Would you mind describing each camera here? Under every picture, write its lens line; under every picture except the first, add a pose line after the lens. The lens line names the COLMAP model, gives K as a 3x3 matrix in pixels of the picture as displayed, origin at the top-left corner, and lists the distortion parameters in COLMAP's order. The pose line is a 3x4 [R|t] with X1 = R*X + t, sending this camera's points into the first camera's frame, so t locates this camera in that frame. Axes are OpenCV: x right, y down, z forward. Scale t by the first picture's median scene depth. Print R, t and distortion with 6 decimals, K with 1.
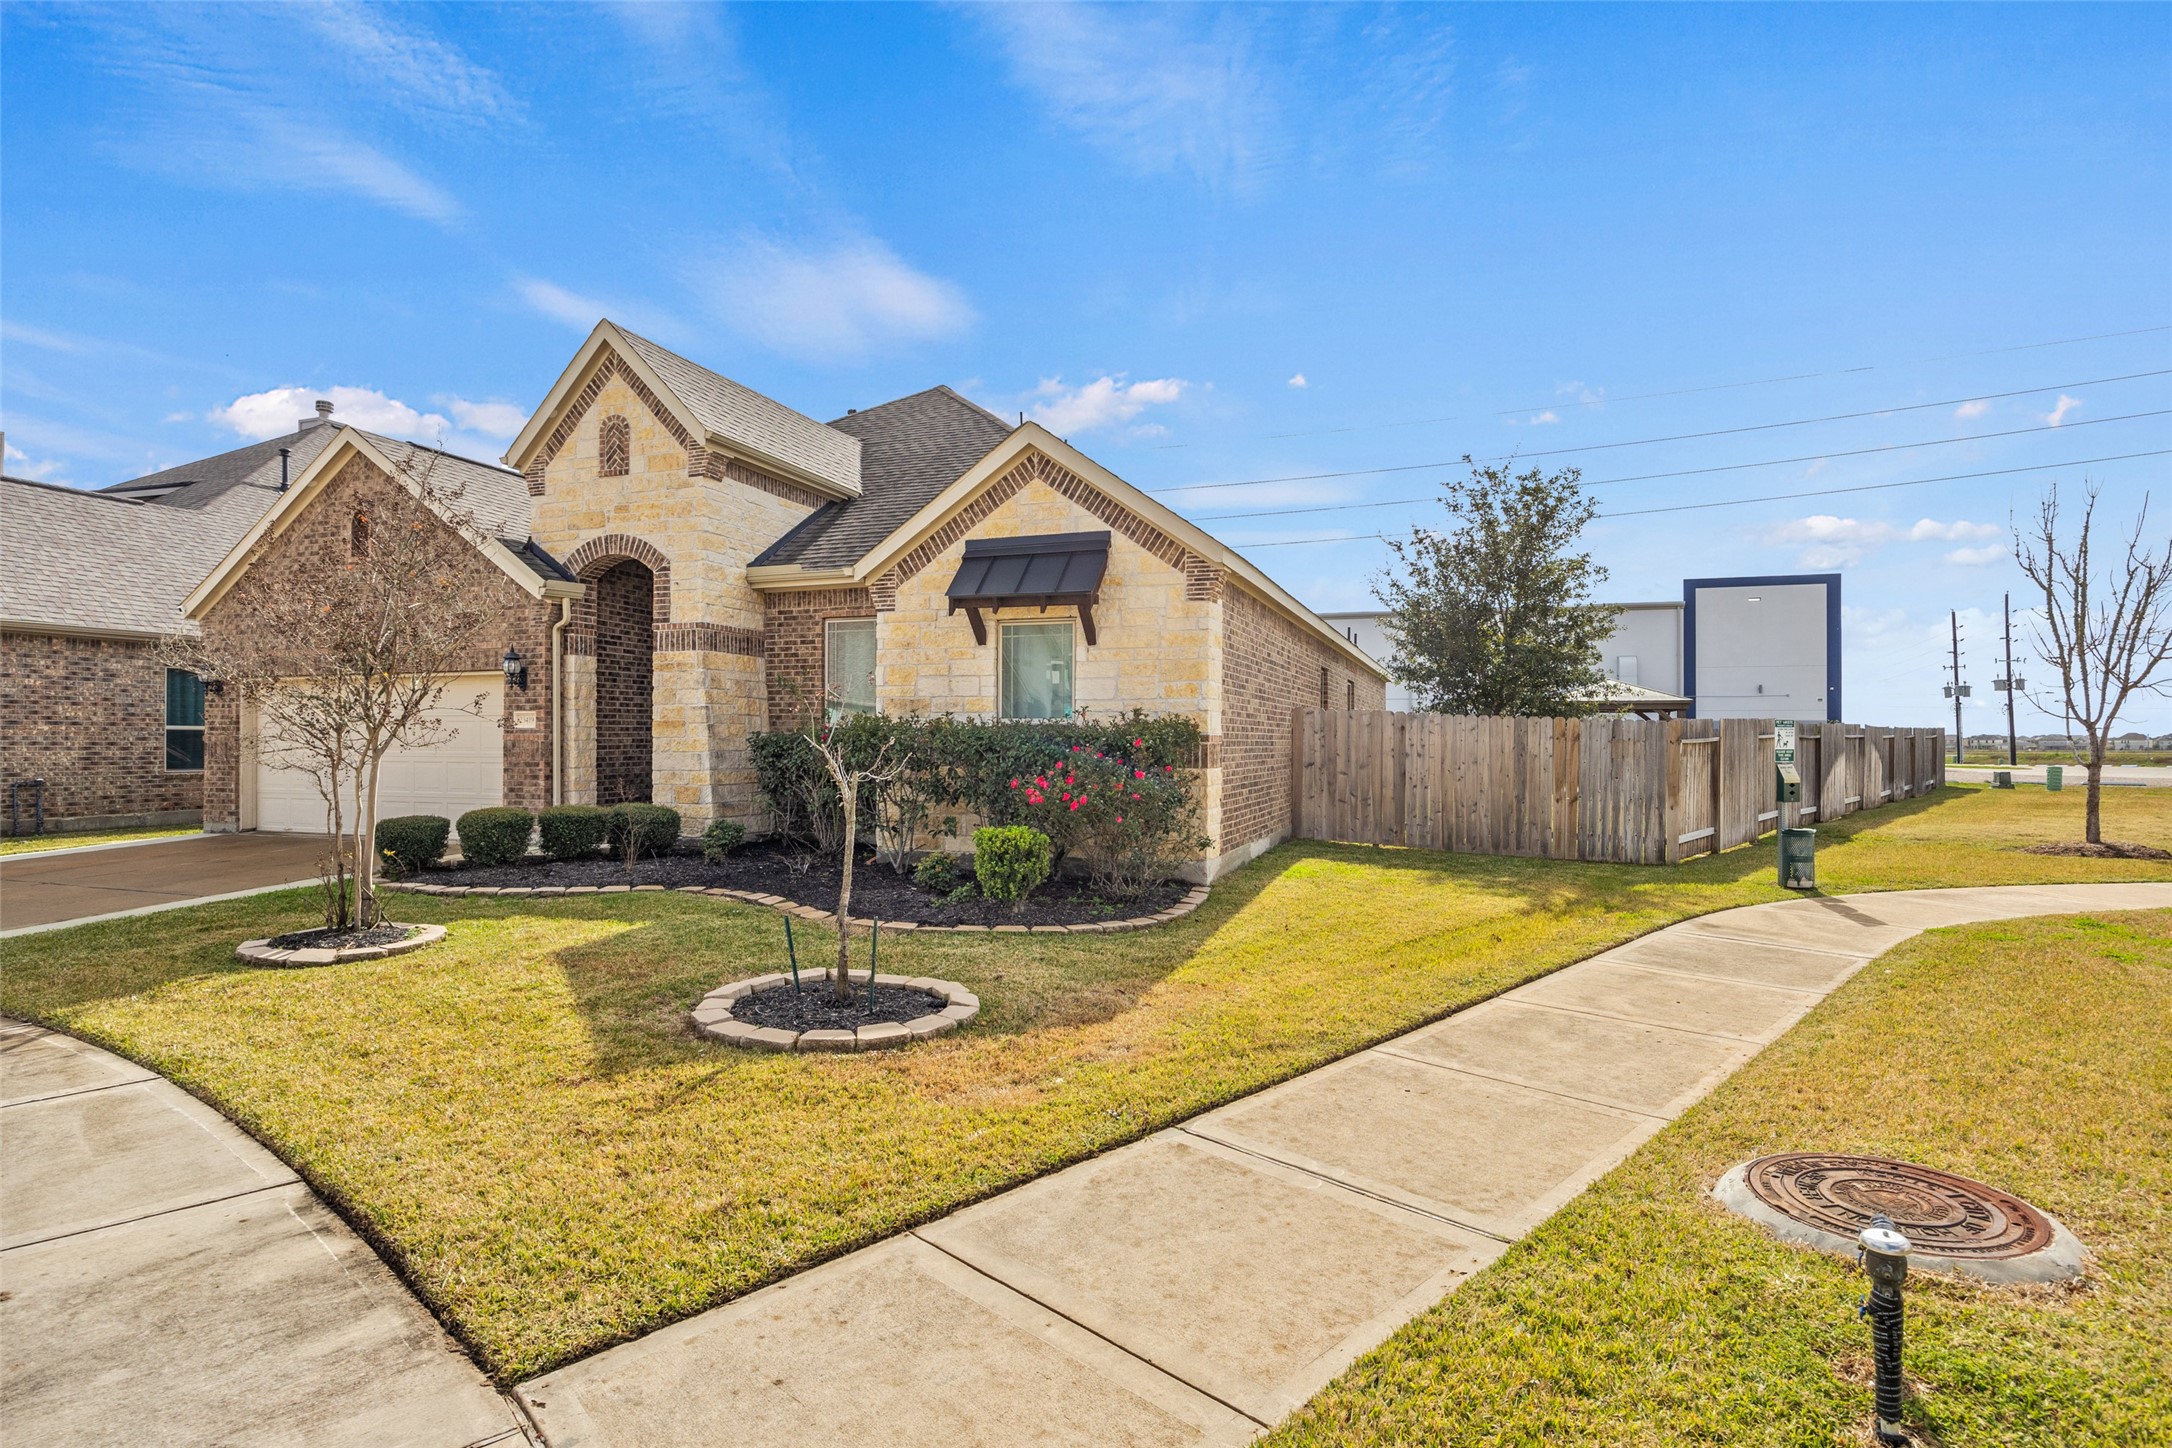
lens RADIAL K [[1097.5, 0, 1090.1], [0, 1097.5, 727.9], [0, 0, 1]] dist [-0.002395, -0.000416]
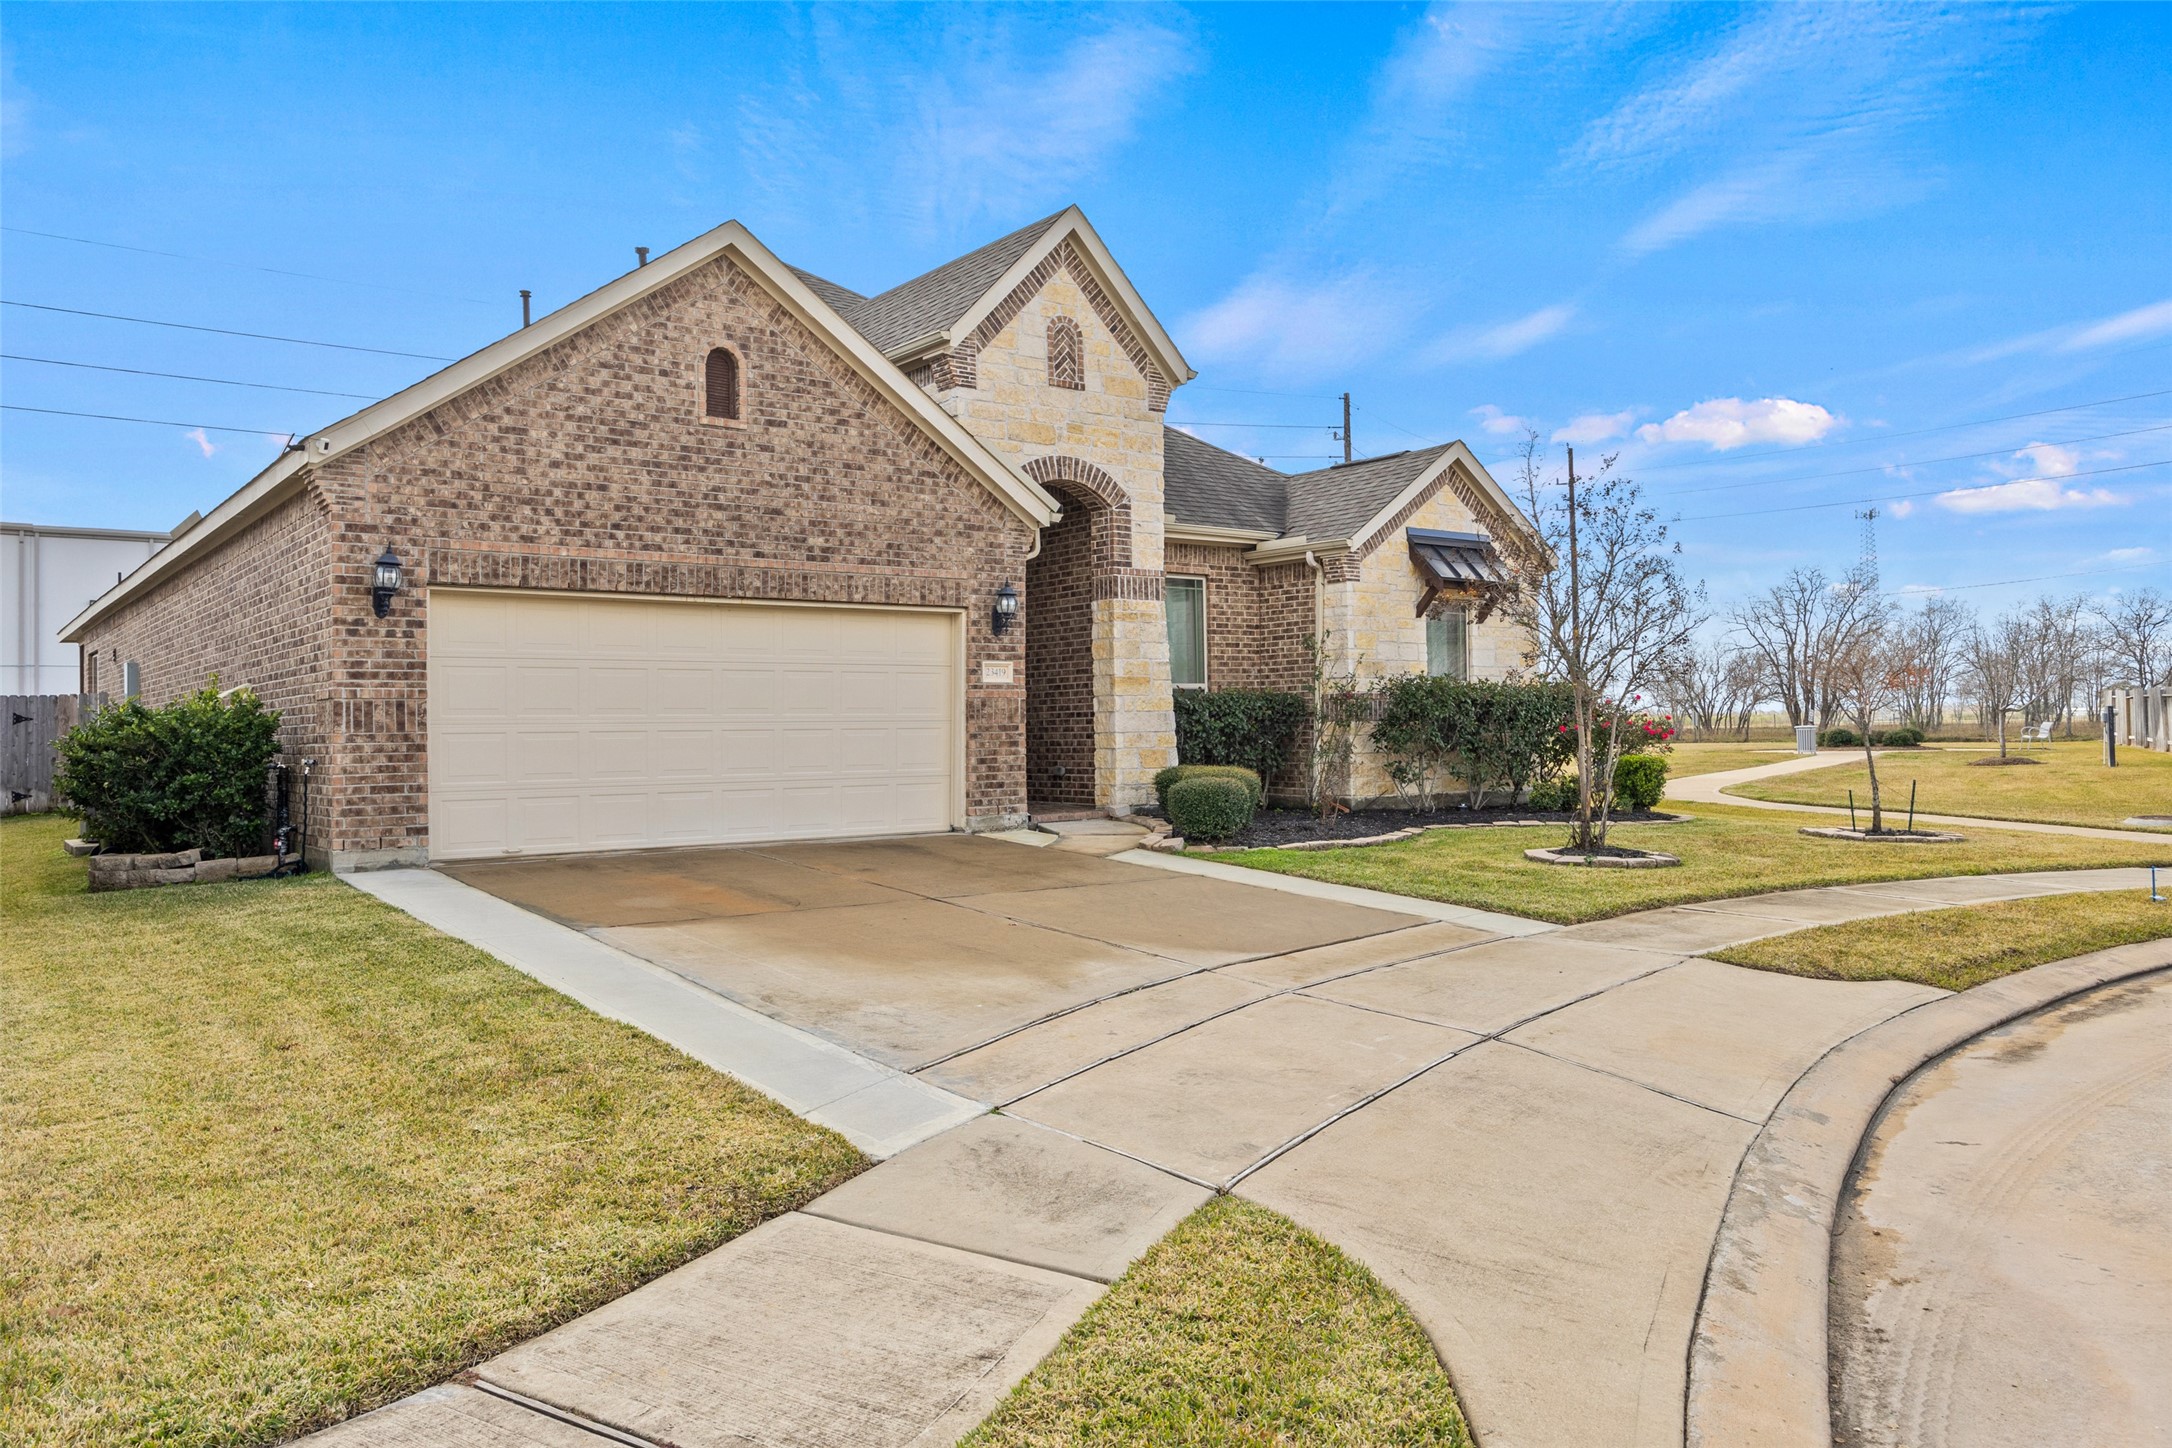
lens RADIAL K [[1526.6, 0, 1098.3], [0, 1526.6, 711.8], [0, 0, 1]] dist [-0.011524, -0.000425]
pose [[0.537784, 0.002785, 0.843078, -1.428545], [0.007096, 0.999944, -0.007829, 0.030931], [-0.843052, 0.010193, 0.537735, 0.348447]]
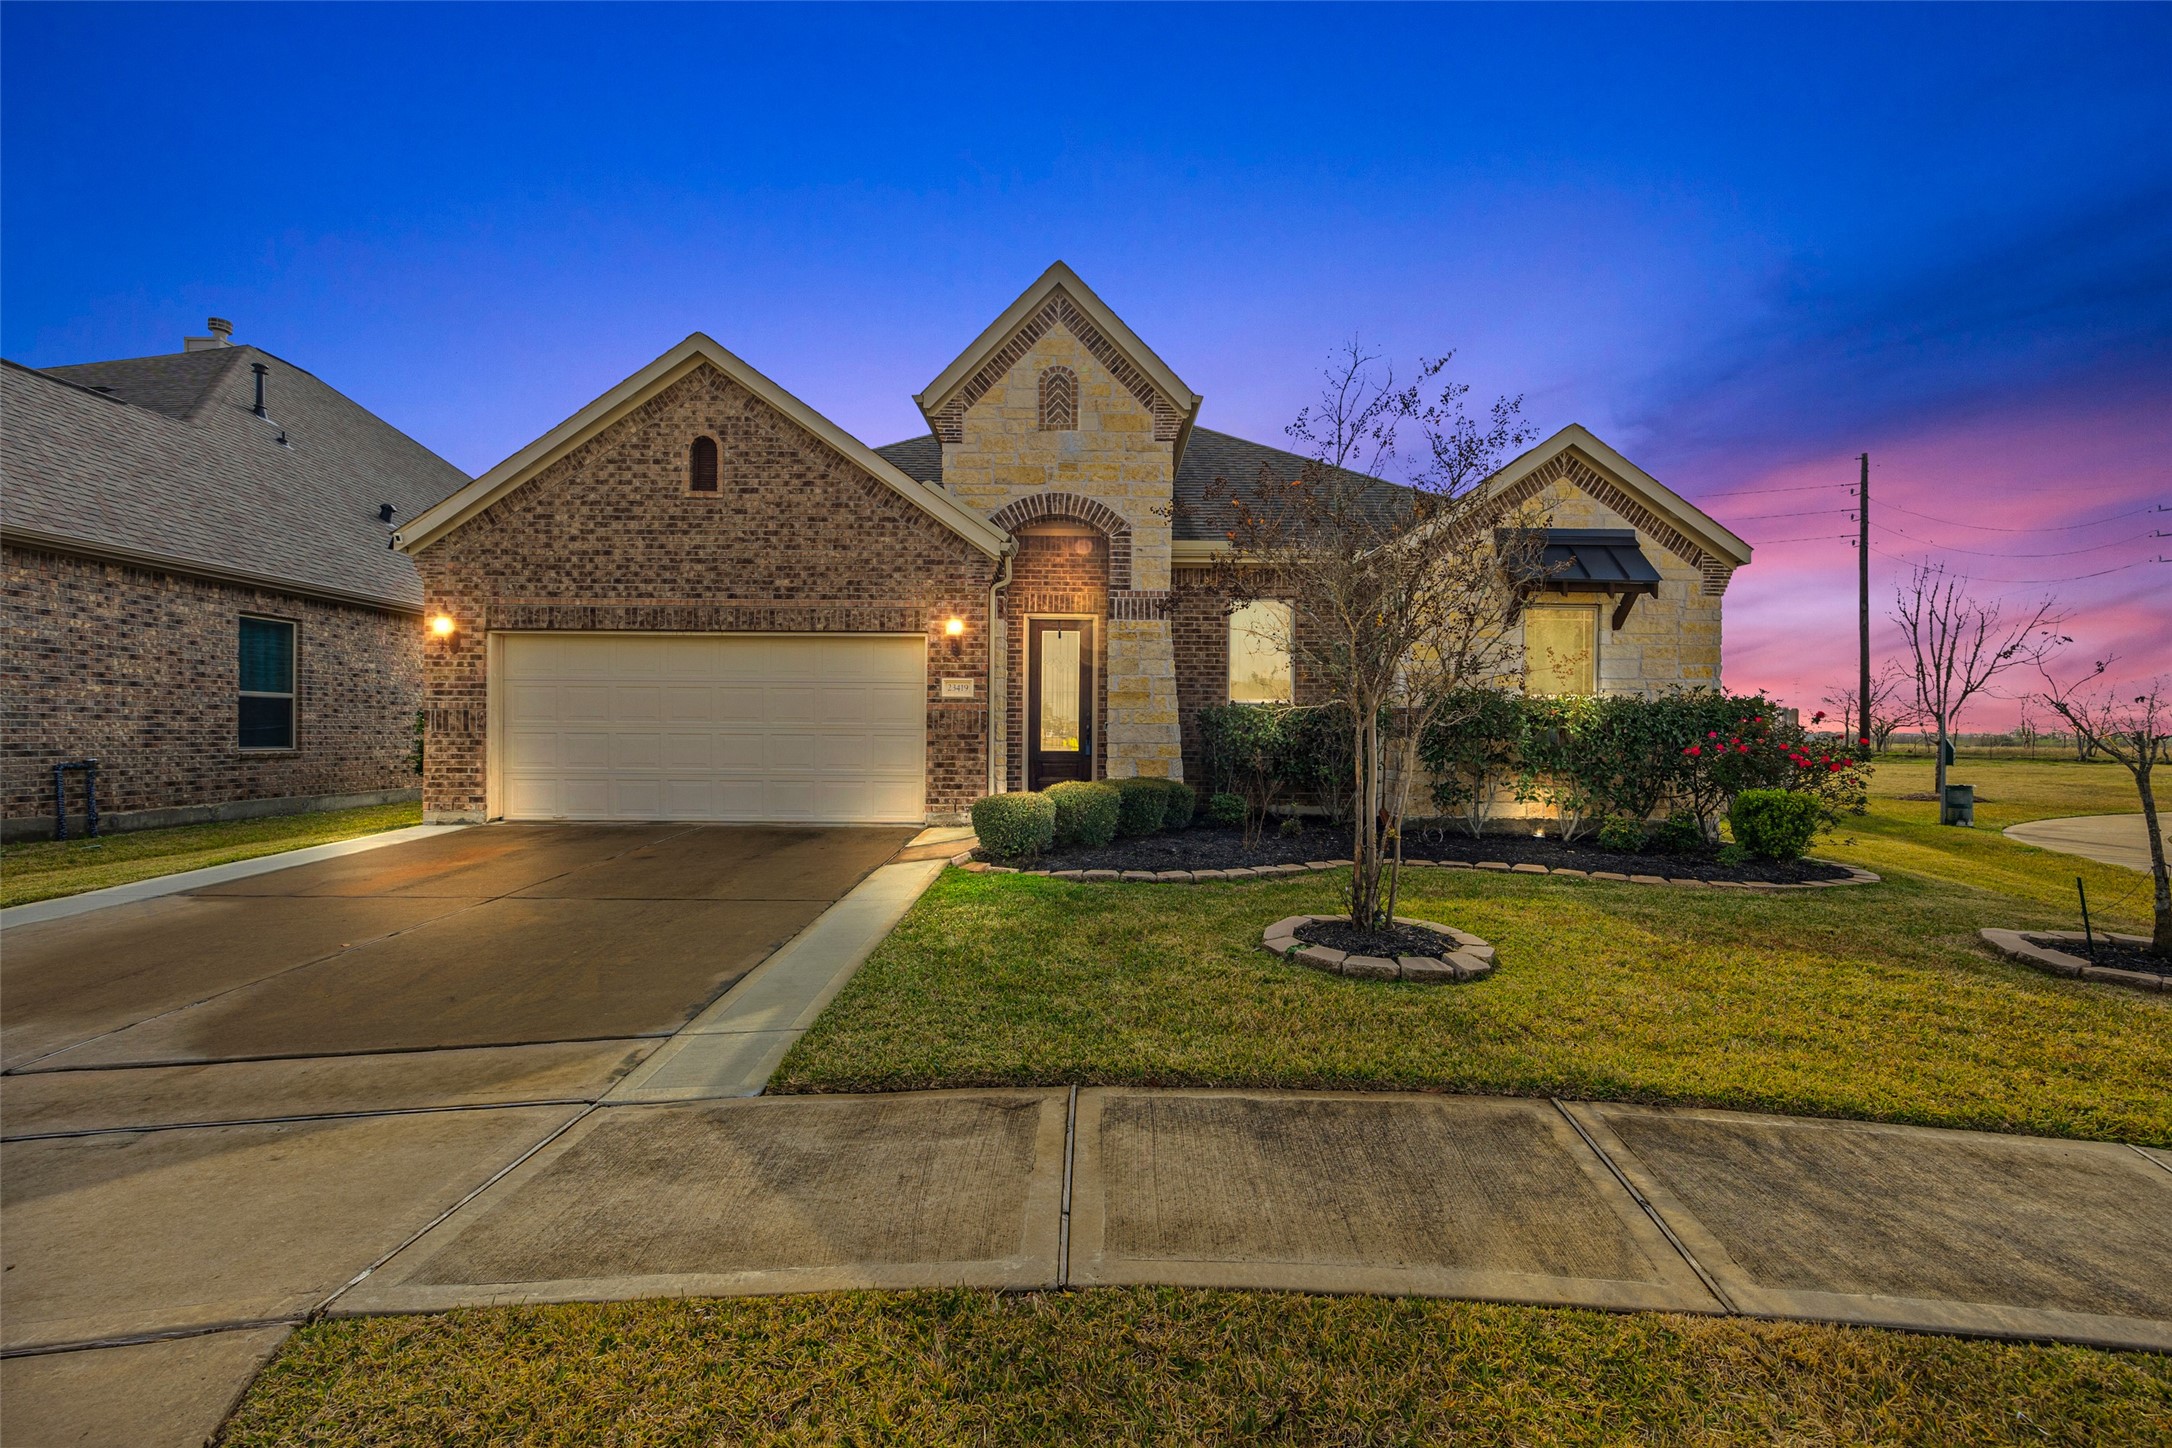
lens RADIAL K [[878.3, 0, 1084.4], [0, 878.3, 731.7], [0, 0, 1]] dist [-0.004701, 0.000400]
pose [[0.936307, 0.005871, 0.351133, -0.681679], [-0.009303, 0.999924, 0.008088, 0.022417], [-0.351058, -0.010839, 0.936291, 0.286001]]
